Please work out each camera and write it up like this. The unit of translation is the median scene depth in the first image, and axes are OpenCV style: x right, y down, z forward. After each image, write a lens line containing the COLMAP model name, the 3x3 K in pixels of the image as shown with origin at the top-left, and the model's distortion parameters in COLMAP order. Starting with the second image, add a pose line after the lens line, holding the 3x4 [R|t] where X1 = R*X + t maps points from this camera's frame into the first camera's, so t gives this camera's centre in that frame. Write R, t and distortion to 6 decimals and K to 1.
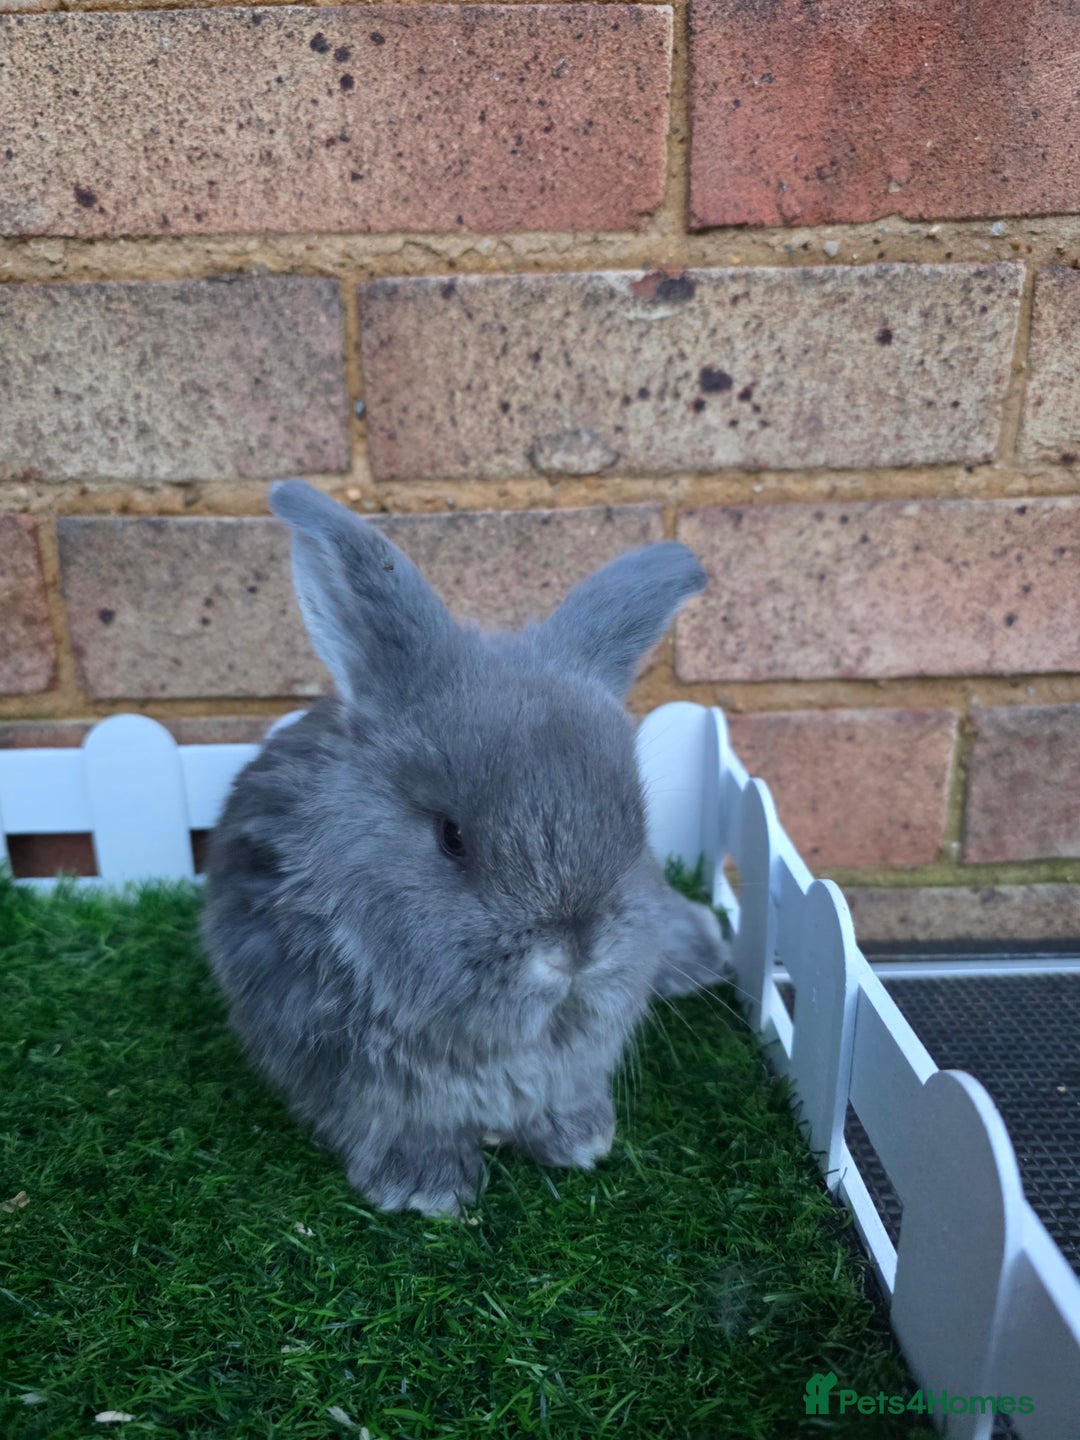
lens RADIAL K [[1048.2, 0, 534.2], [0, 1048.2, 698.7], [0, 0, 1]] dist [0.004075, -0.027624]
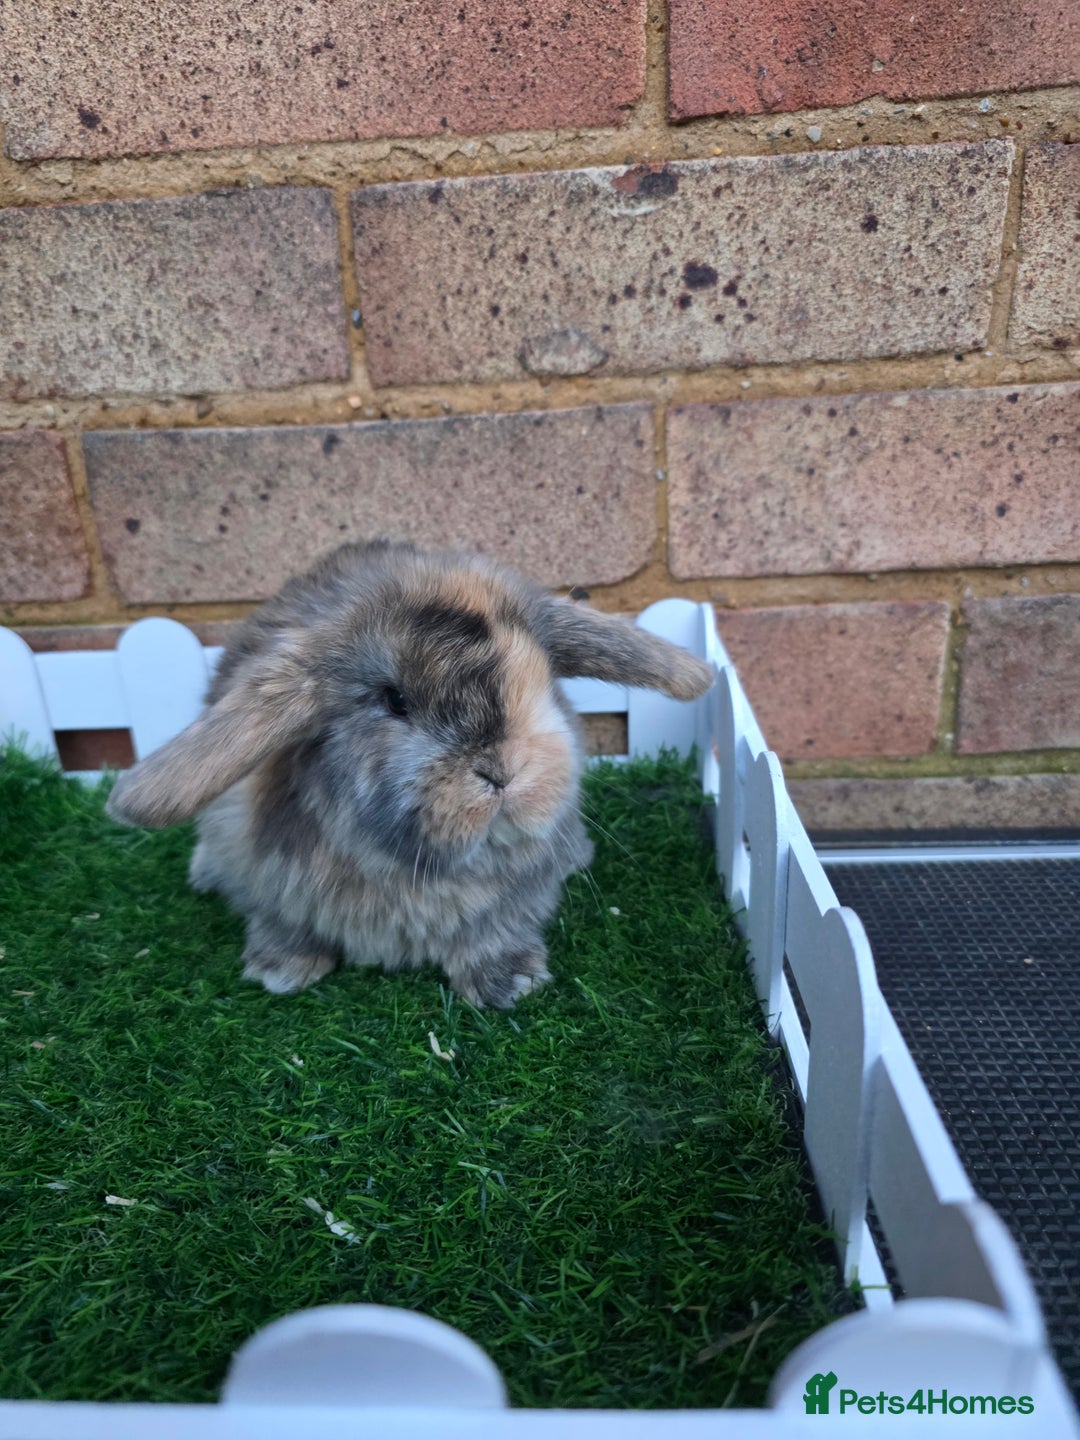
lens RADIAL K [[1037.9, 0, 533.1], [0, 1037.9, 712.8], [0, 0, 1]] dist [0.007450, -0.027025]
pose [[0.997161, -0.007297, -0.074951, 0.085280], [0.013175, 0.996848, 0.078233, 0.037583], [0.074144, -0.078998, 0.994114, -0.042784]]
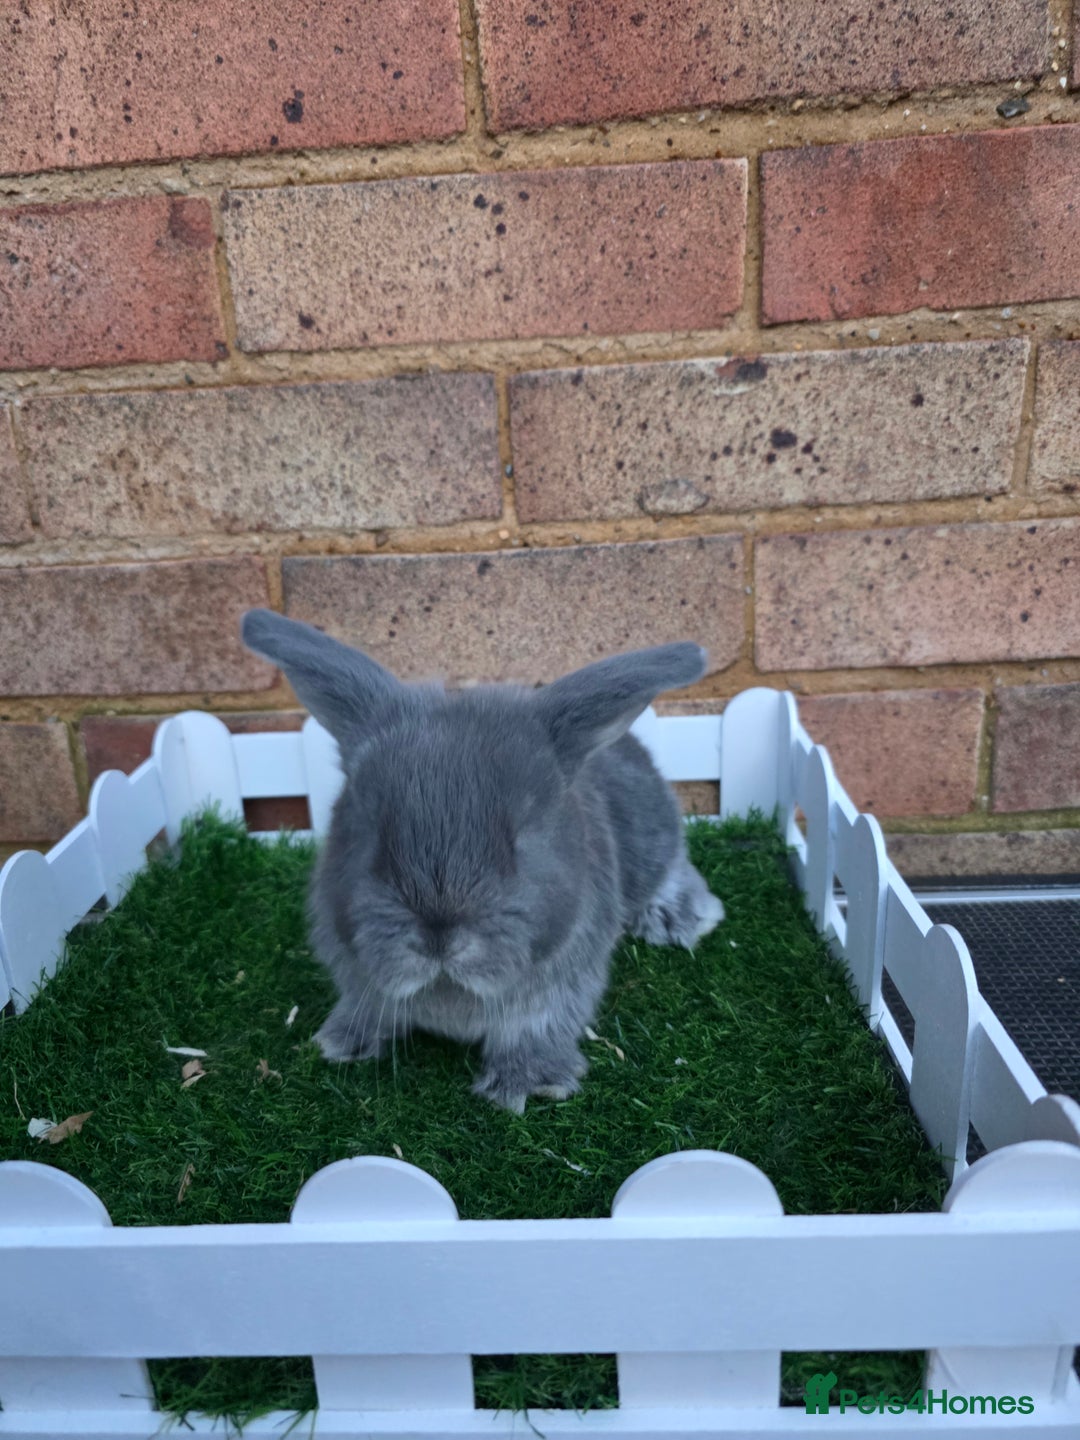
lens RADIAL K [[1033.9, 0, 514.2], [0, 1033.9, 700.1], [0, 0, 1]] dist [0.021855, -0.041251]
pose [[0.996845, -0.018846, -0.077108, -0.067079], [0.019888, 0.999721, 0.012775, -0.003806], [0.076846, -0.014268, 0.996941, -0.310238]]
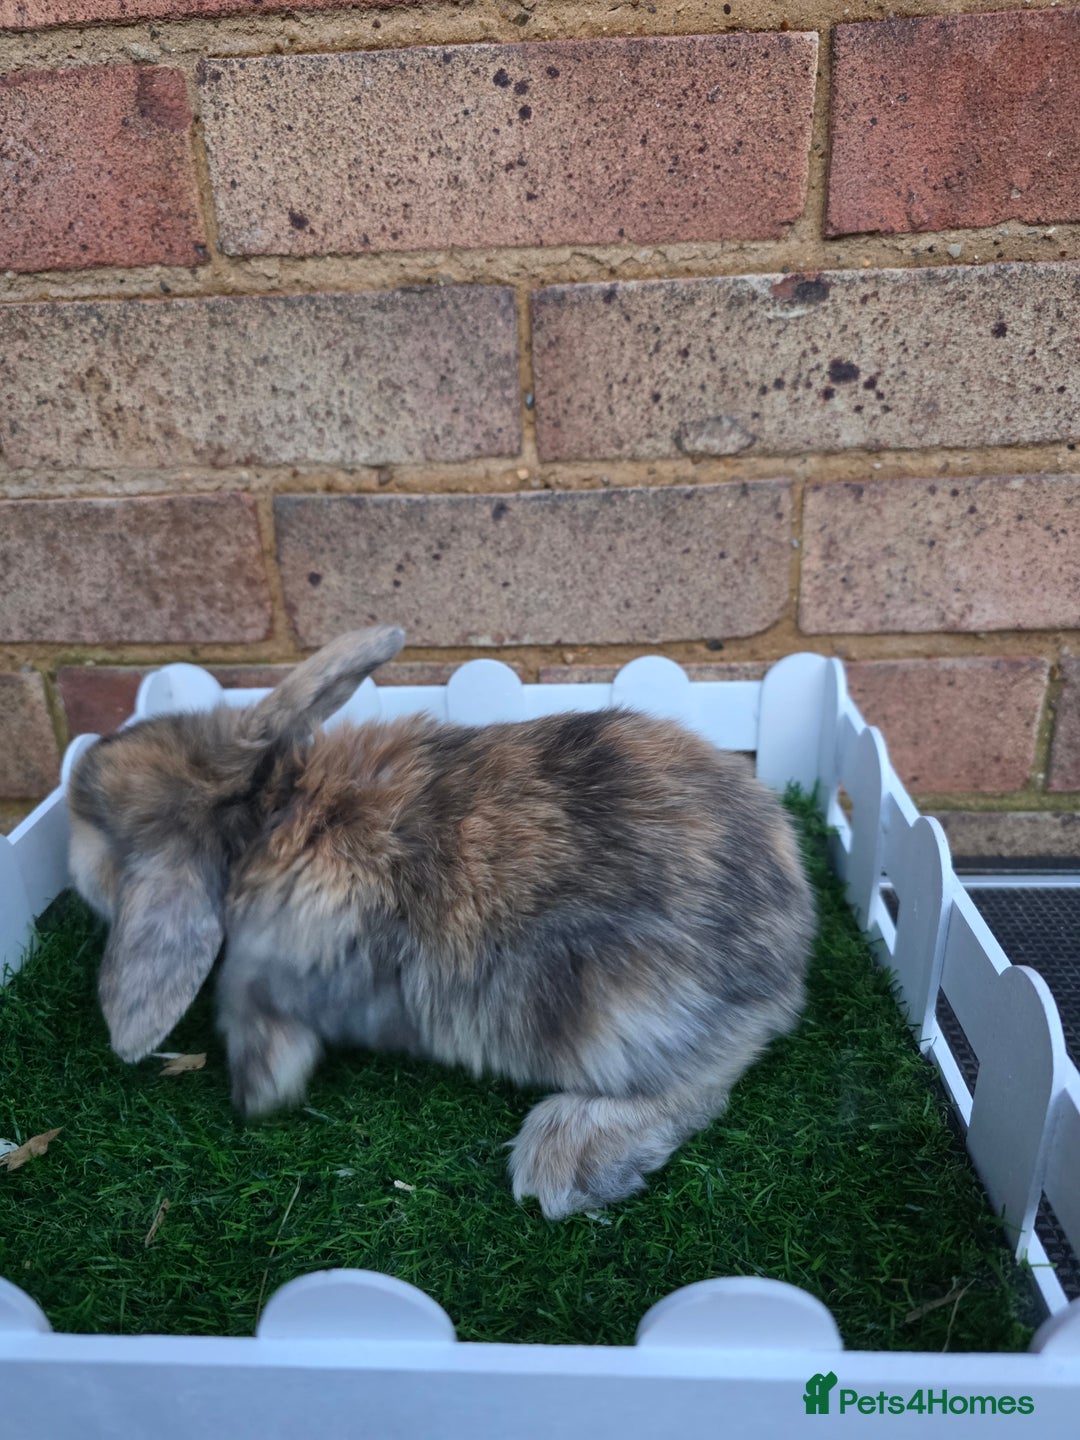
lens RADIAL K [[1032.3, 0, 540.5], [0, 1032.3, 721.6], [0, 0, 1]] dist [0.011054, -0.027850]
pose [[0.997174, 0.008103, -0.074686, -0.068714], [0.000390, 0.993594, 0.113008, -0.054555], [0.075123, -0.112718, 0.990783, -0.176687]]
